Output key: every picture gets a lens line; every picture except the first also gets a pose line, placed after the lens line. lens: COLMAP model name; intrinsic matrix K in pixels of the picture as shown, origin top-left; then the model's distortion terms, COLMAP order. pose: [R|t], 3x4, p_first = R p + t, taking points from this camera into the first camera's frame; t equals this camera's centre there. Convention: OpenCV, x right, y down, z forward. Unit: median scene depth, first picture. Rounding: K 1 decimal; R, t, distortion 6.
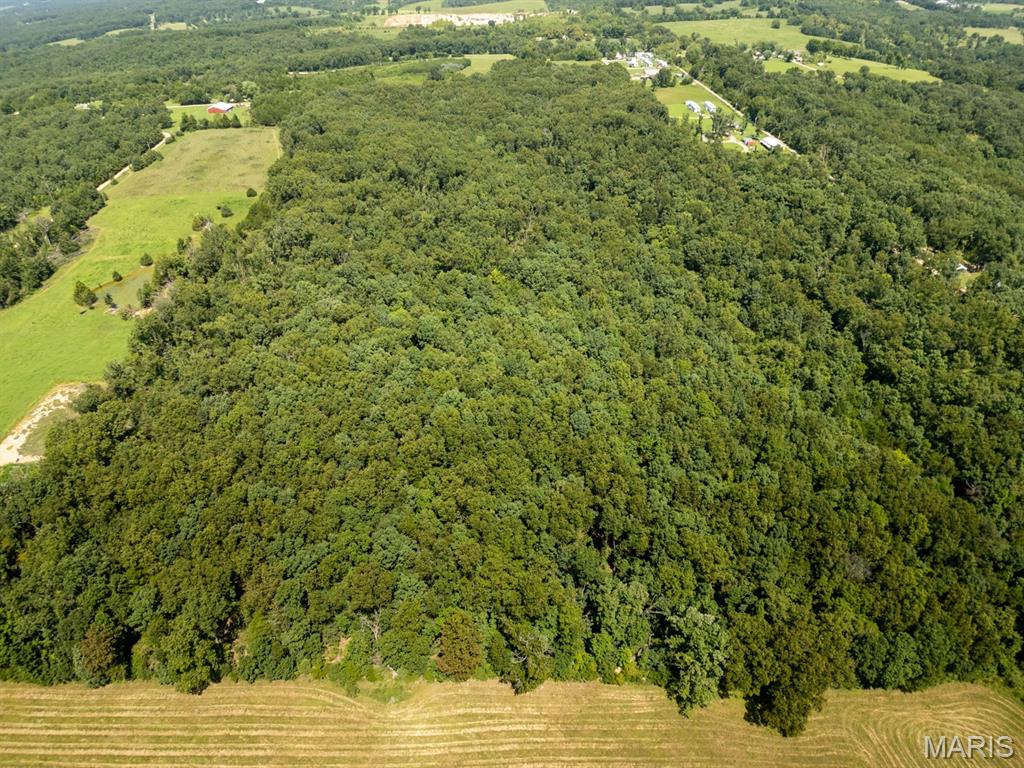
lens RADIAL K [[597.4, 0, 512.0], [0, 597.4, 384.0], [0, 0, 1]] dist [-0.036156, -0.025933]
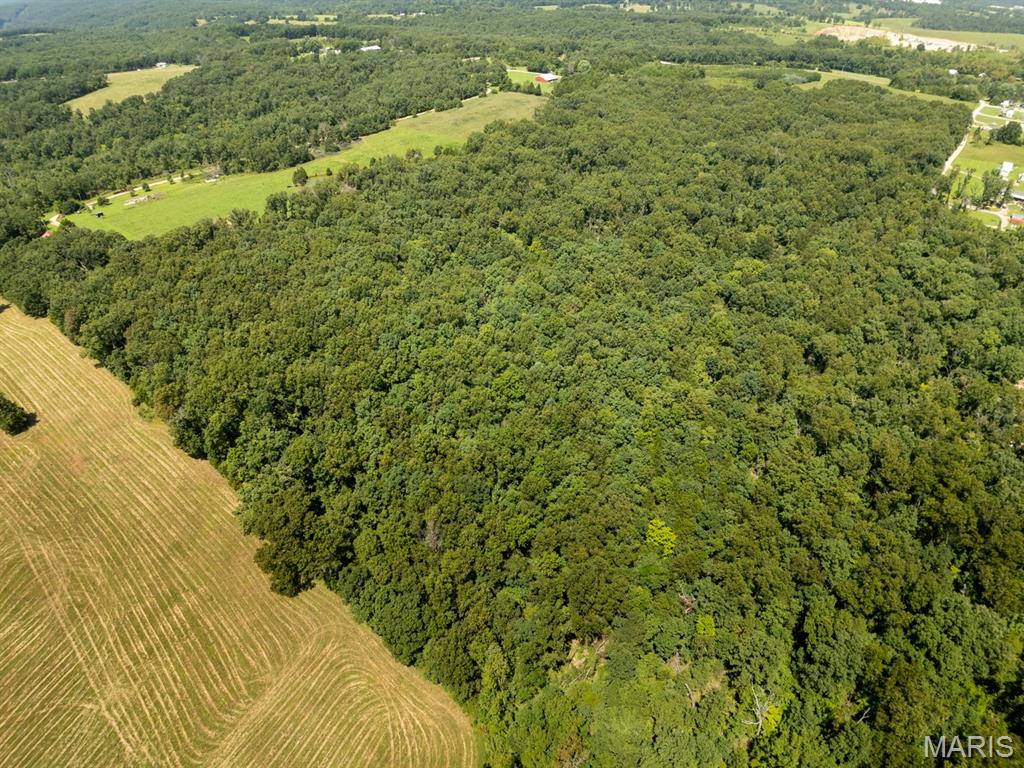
lens RADIAL K [[597.4, 0, 512.0], [0, 597.4, 384.0], [0, 0, 1]] dist [-0.036156, -0.025933]
pose [[0.751465, 0.400141, -0.524583, 0.348550], [-0.397340, 0.909209, 0.124335, -0.038844], [0.526707, 0.115005, 0.842231, 0.041025]]
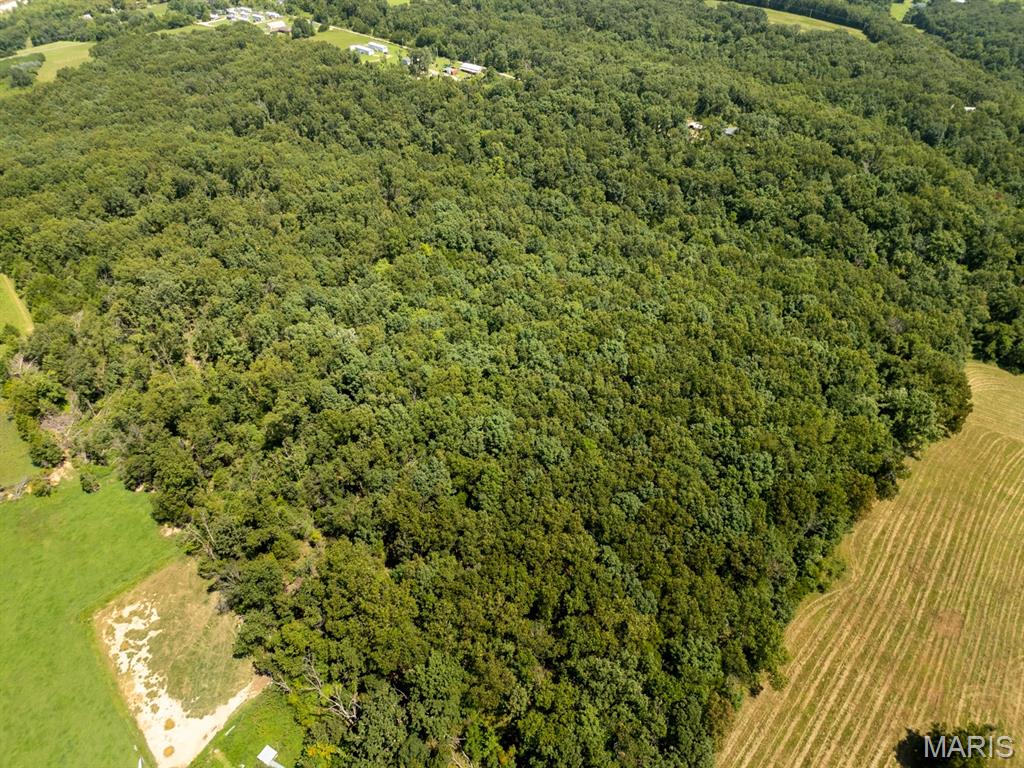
lens RADIAL K [[597.4, 0, 512.0], [0, 597.4, 384.0], [0, 0, 1]] dist [-0.036156, -0.025933]
pose [[0.733499, -0.440961, 0.517236, -0.278819], [0.402697, 0.894984, 0.191934, -0.066641], [-0.547553, 0.067506, 0.834043, 0.096464]]
